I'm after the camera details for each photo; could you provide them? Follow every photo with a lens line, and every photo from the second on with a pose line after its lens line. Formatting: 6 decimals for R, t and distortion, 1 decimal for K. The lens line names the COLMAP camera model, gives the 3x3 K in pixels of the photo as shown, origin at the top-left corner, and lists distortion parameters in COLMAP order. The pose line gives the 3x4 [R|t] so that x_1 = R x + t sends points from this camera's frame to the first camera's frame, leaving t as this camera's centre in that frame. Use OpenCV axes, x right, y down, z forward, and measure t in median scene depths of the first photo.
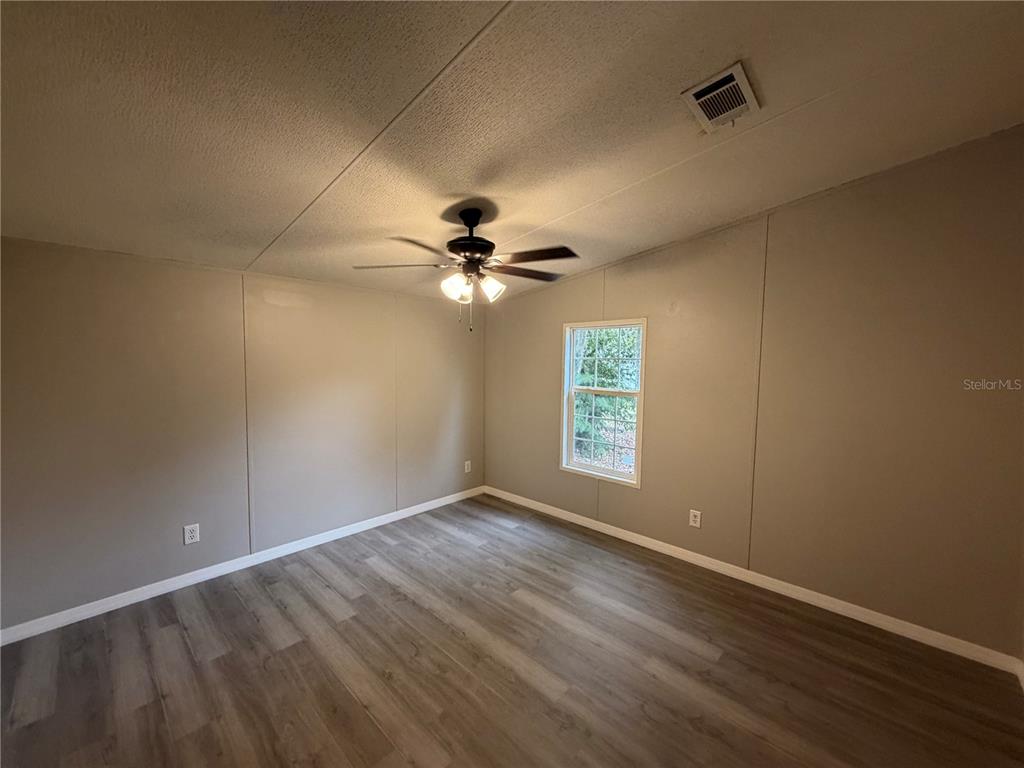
lens RADIAL K [[410.0, 0, 512.0], [0, 410.0, 384.0], [0, 0, 1]] dist [0.001902, 0.000395]
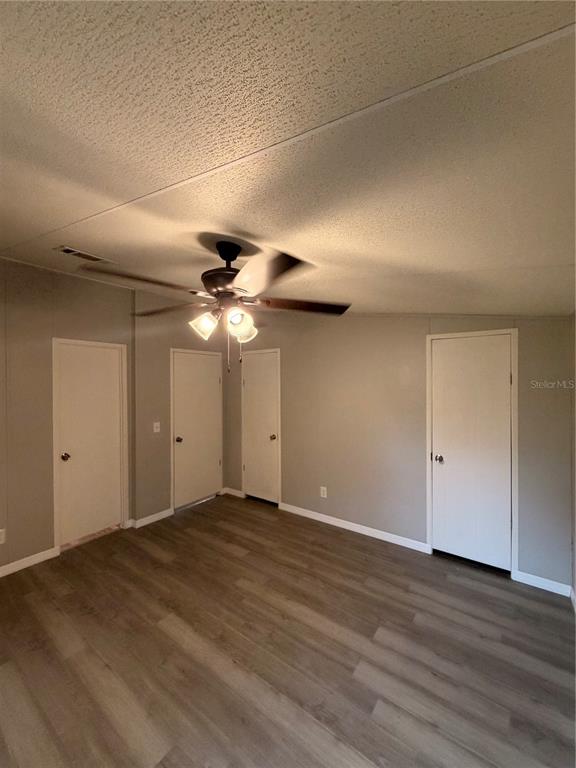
lens RADIAL K [[307.5, 0, 288.0], [0, 307.5, 384.0], [0, 0, 1]] dist [0.001902, 0.000395]
pose [[-0.992518, -0.004847, -0.122006, -0.156756], [-0.012884, 0.997791, 0.065173, -0.157146], [0.121420, 0.066257, -0.990387, 1.786378]]
